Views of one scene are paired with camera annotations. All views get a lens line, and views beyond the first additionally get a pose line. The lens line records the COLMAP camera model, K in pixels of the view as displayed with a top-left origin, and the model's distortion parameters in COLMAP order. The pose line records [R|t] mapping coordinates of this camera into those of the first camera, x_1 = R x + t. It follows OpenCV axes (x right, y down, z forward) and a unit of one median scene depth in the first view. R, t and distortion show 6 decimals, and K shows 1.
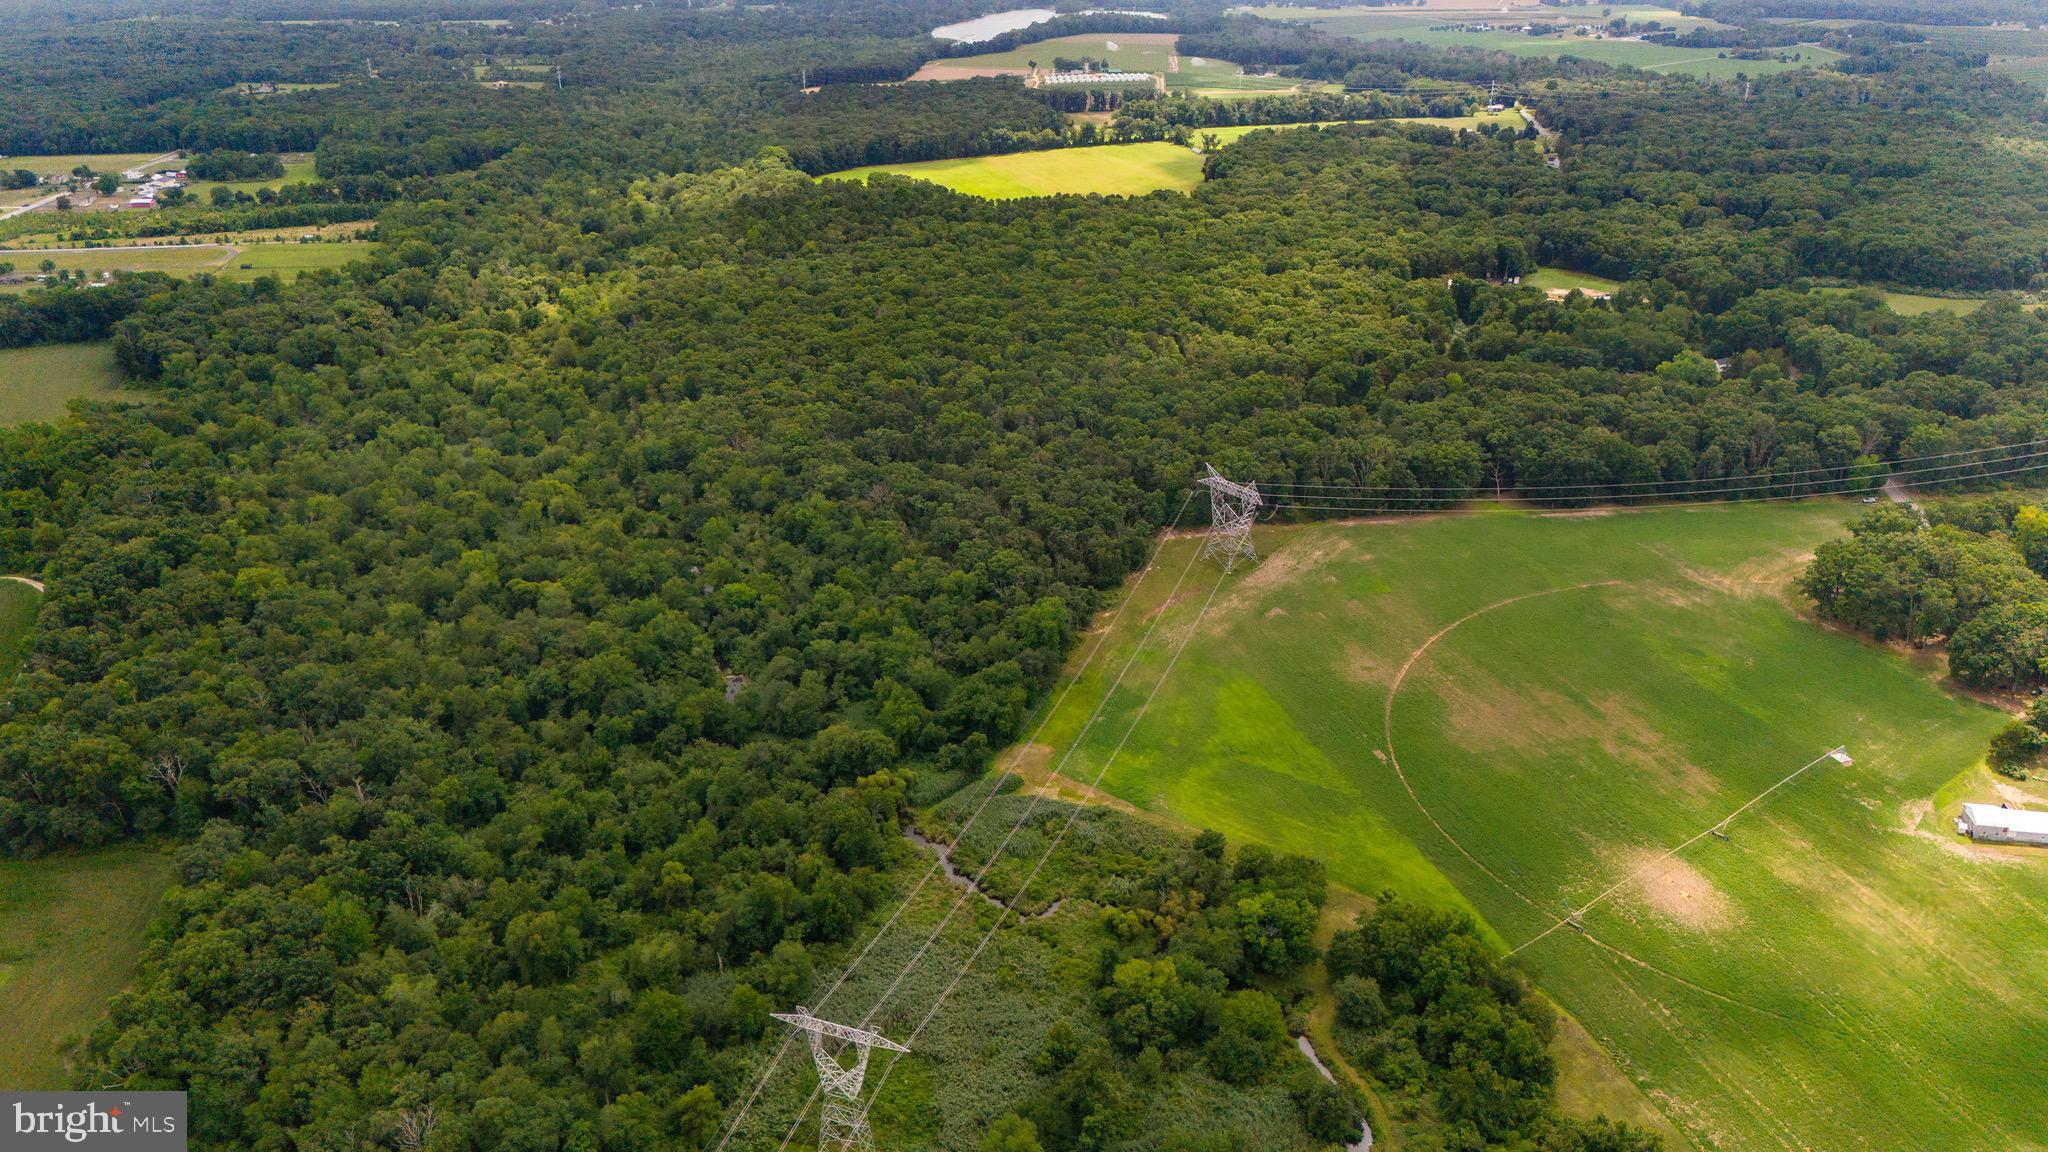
lens RADIAL K [[1514.9, 0, 1022.5], [0, 1514.9, 565.4], [0, 0, 1]] dist [0.067378, -0.062567]
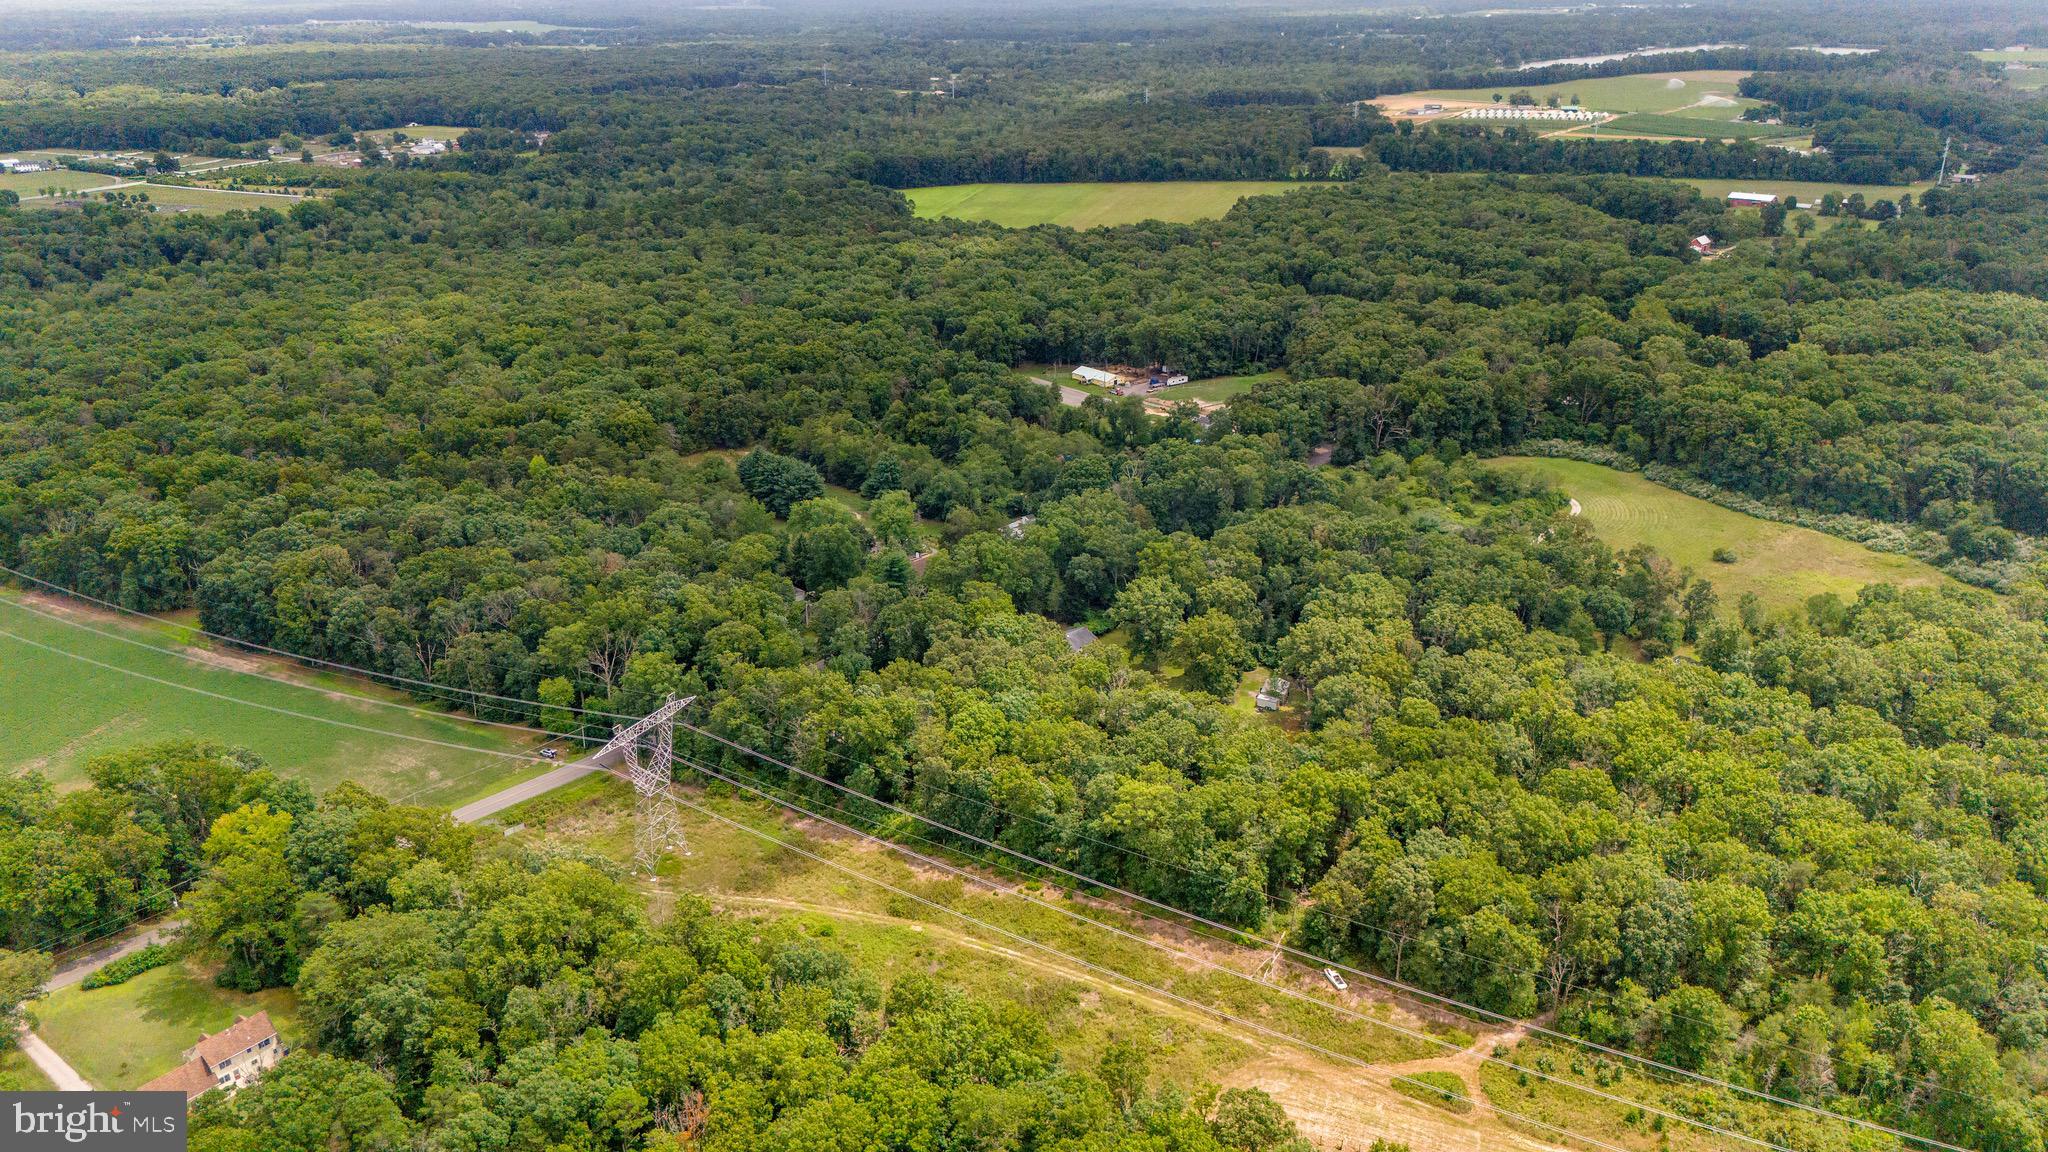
lens RADIAL K [[1514.9, 0, 1022.5], [0, 1514.9, 565.4], [0, 0, 1]] dist [0.067378, -0.062567]
pose [[0.833092, 0.203006, -0.514534, 0.549689], [-0.215602, 0.975821, 0.035918, -0.096668], [0.509385, 0.081012, 0.856717, 0.317118]]
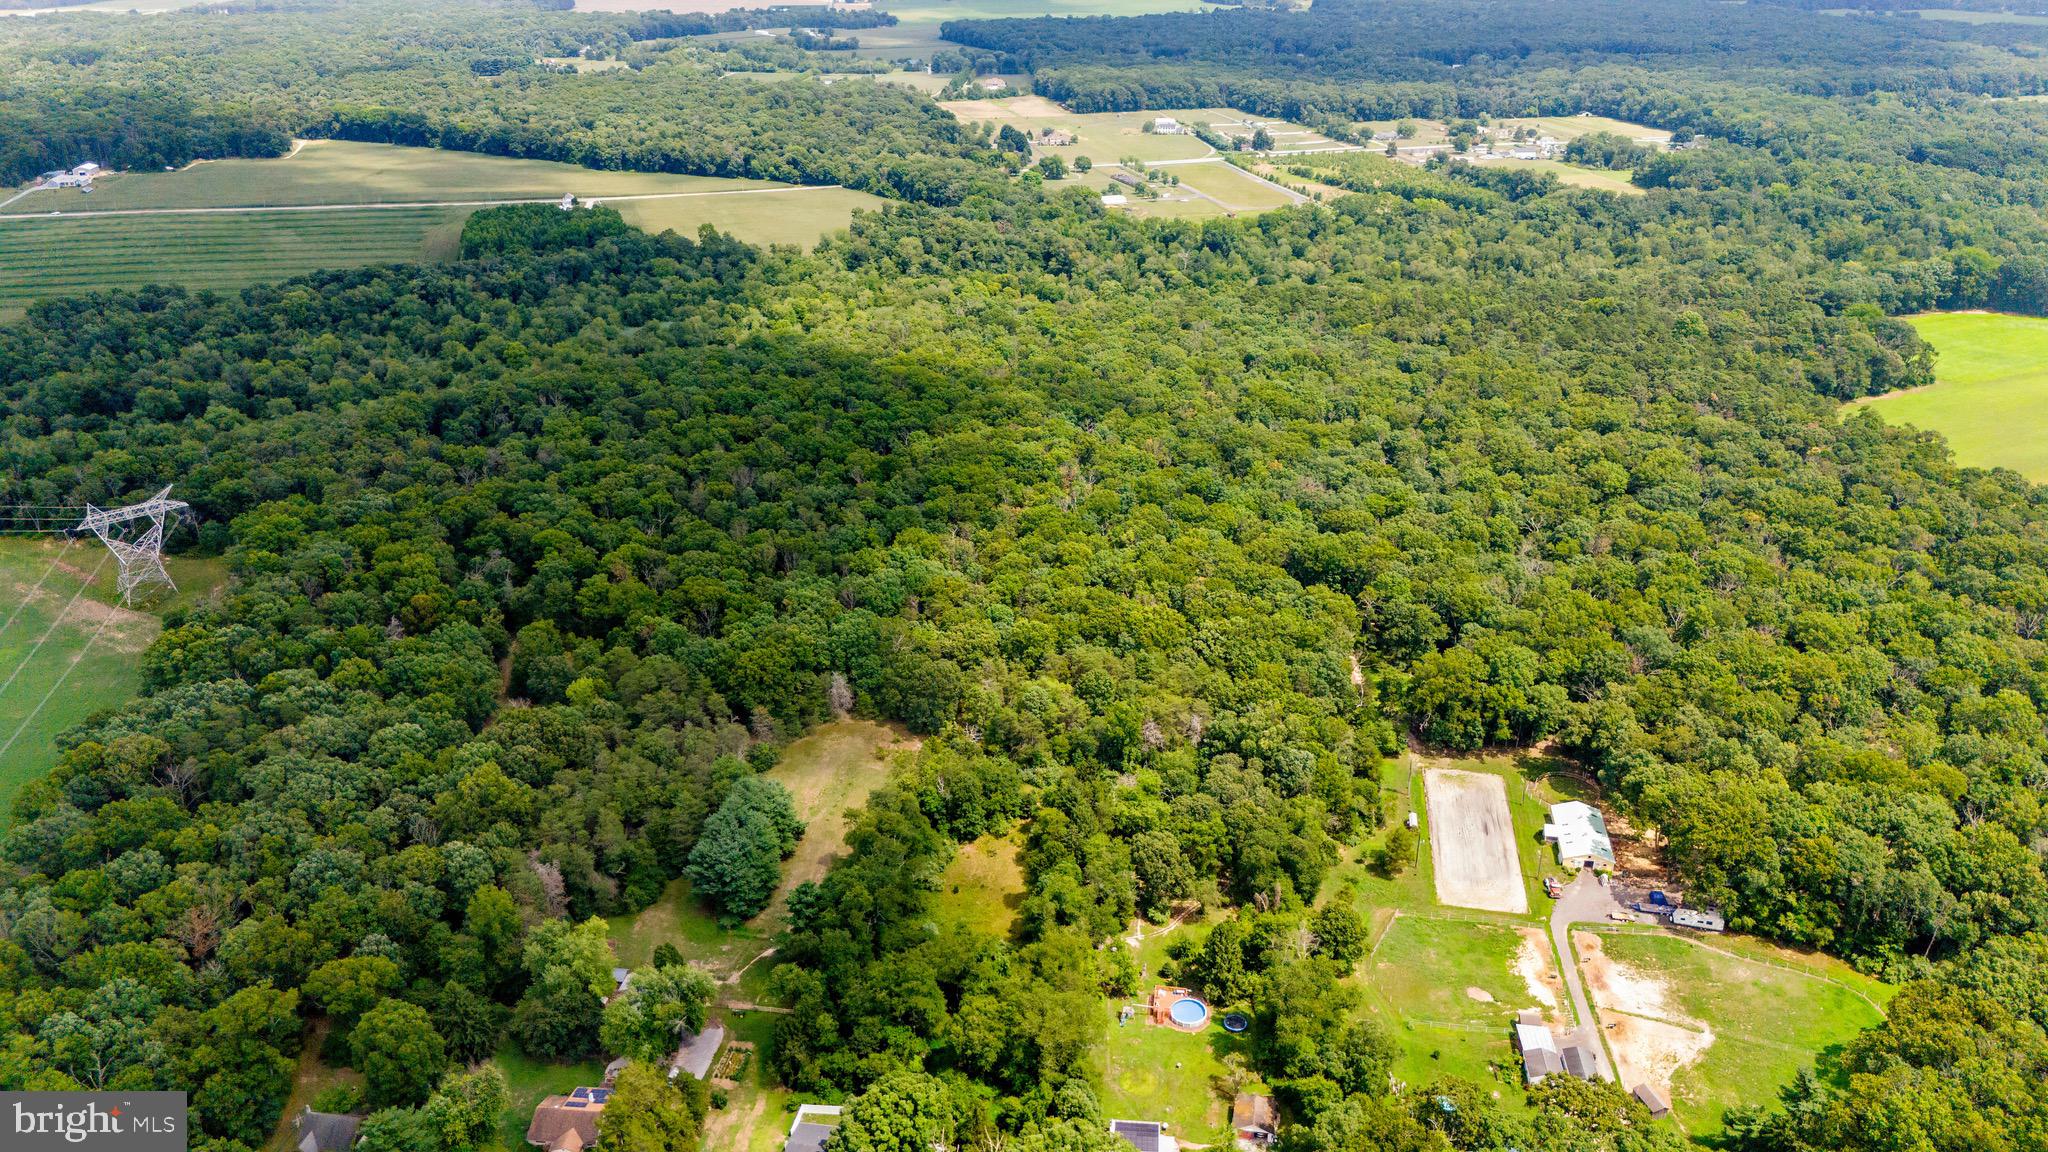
lens RADIAL K [[1514.9, 0, 1022.5], [0, 1514.9, 565.4], [0, 0, 1]] dist [0.067378, -0.062567]
pose [[0.093795, 0.408167, -0.908076, 0.513033], [-0.393673, 0.852968, 0.342734, -0.271896], [0.914453, 0.325338, 0.240689, 0.637292]]
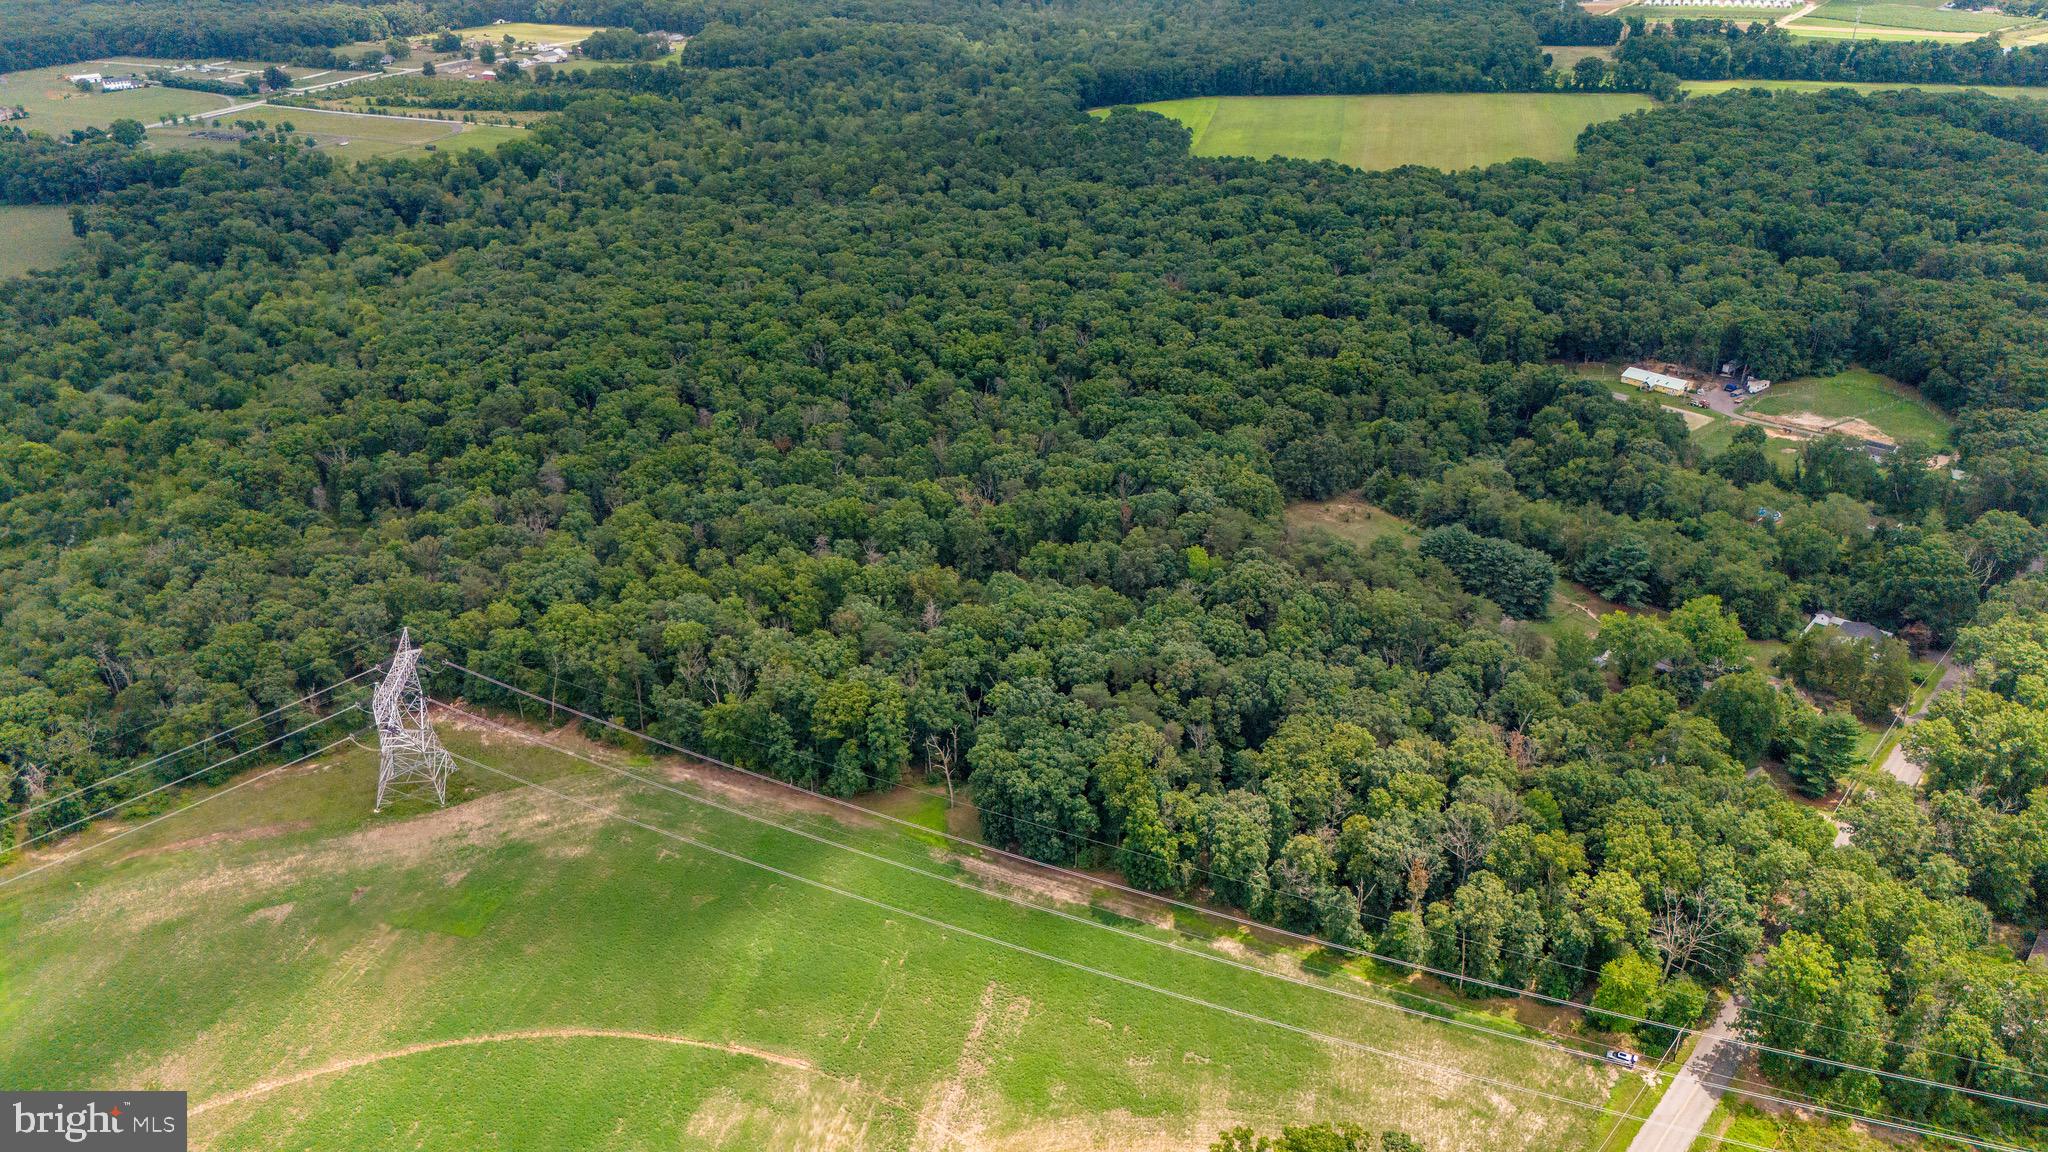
lens RADIAL K [[1514.9, 0, 1022.5], [0, 1514.9, 565.4], [0, 0, 1]] dist [0.067378, -0.062567]
pose [[0.856575, 0.228656, -0.462597, 0.316969], [-0.200854, 0.973507, 0.109277, -0.108092], [0.475328, -0.000690, 0.879808, 0.287600]]
